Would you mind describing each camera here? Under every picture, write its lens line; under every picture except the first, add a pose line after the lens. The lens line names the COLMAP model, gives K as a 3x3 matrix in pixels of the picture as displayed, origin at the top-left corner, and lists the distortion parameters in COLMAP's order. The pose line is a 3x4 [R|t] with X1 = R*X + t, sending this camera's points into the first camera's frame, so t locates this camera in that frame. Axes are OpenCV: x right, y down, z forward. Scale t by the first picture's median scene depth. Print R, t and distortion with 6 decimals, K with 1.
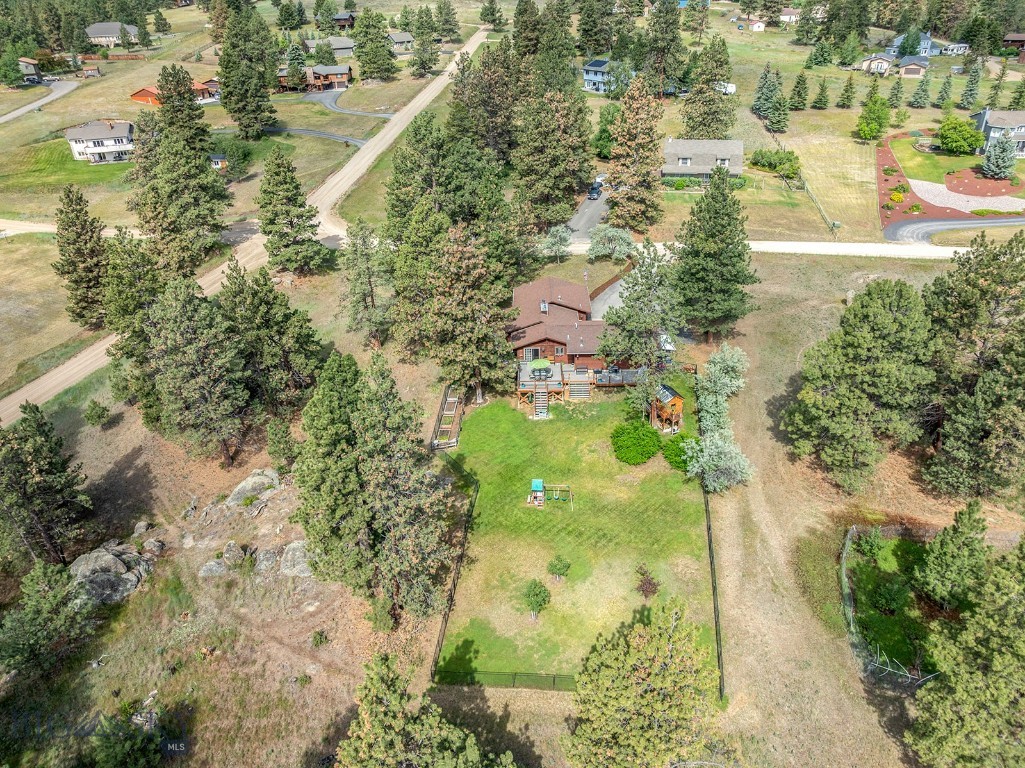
lens RADIAL K [[724.3, 0, 514.2], [0, 724.3, 379.3], [0, 0, 1]] dist [-0.053956, 0.025721]
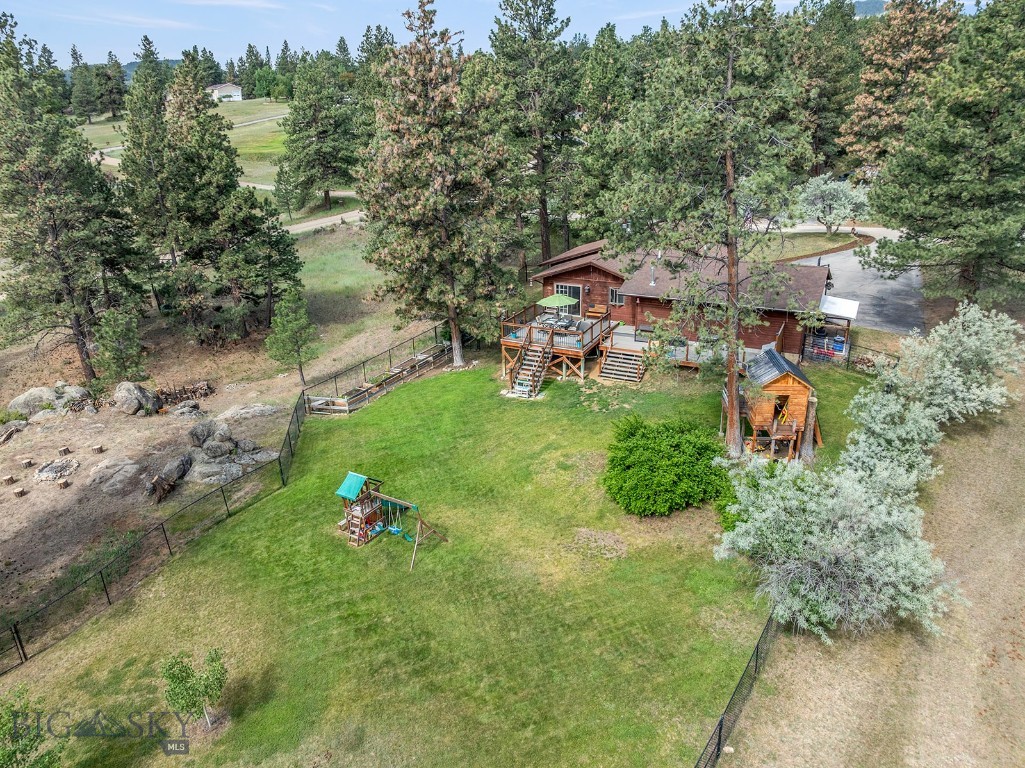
lens RADIAL K [[724.3, 0, 514.2], [0, 724.3, 379.3], [0, 0, 1]] dist [-0.053956, 0.025721]
pose [[0.901540, 0.161481, -0.401434, 0.229588], [-0.212928, 0.973213, -0.086709, 0.085617], [0.376679, 0.163648, 0.911774, 0.541328]]
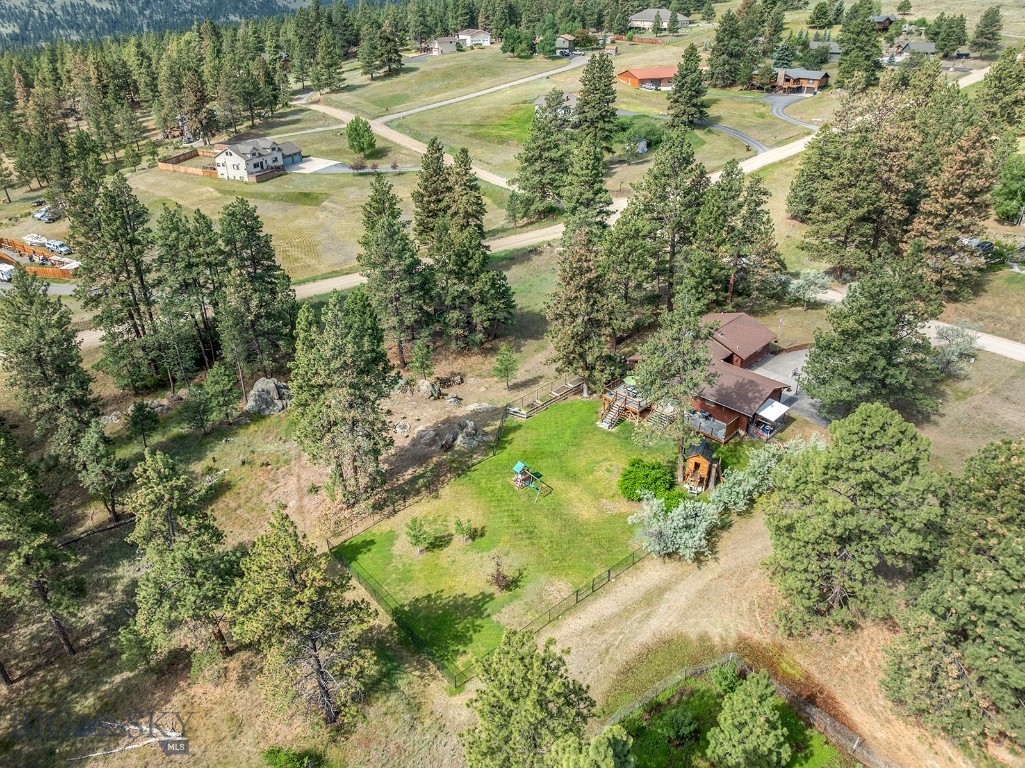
lens RADIAL K [[724.3, 0, 514.2], [0, 724.3, 379.3], [0, 0, 1]] dist [-0.053956, 0.025721]
pose [[0.726581, 0.351730, -0.590225, 0.531004], [-0.343142, 0.929992, 0.131789, -0.103209], [0.595258, 0.106776, 0.796408, 0.083428]]
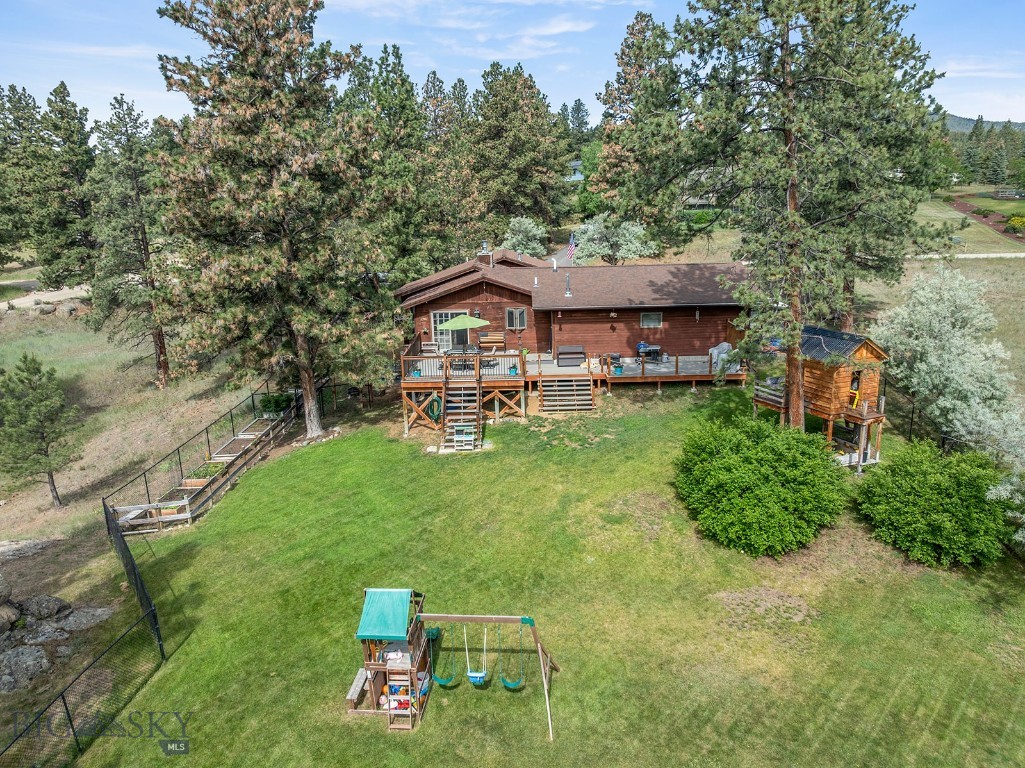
lens RADIAL K [[724.3, 0, 514.2], [0, 724.3, 379.3], [0, 0, 1]] dist [-0.053956, 0.025721]
pose [[0.999700, -0.004131, 0.024146, 0.054772], [0.010497, 0.962839, -0.269871, 0.114941], [-0.022134, 0.270044, 0.962594, 0.648796]]
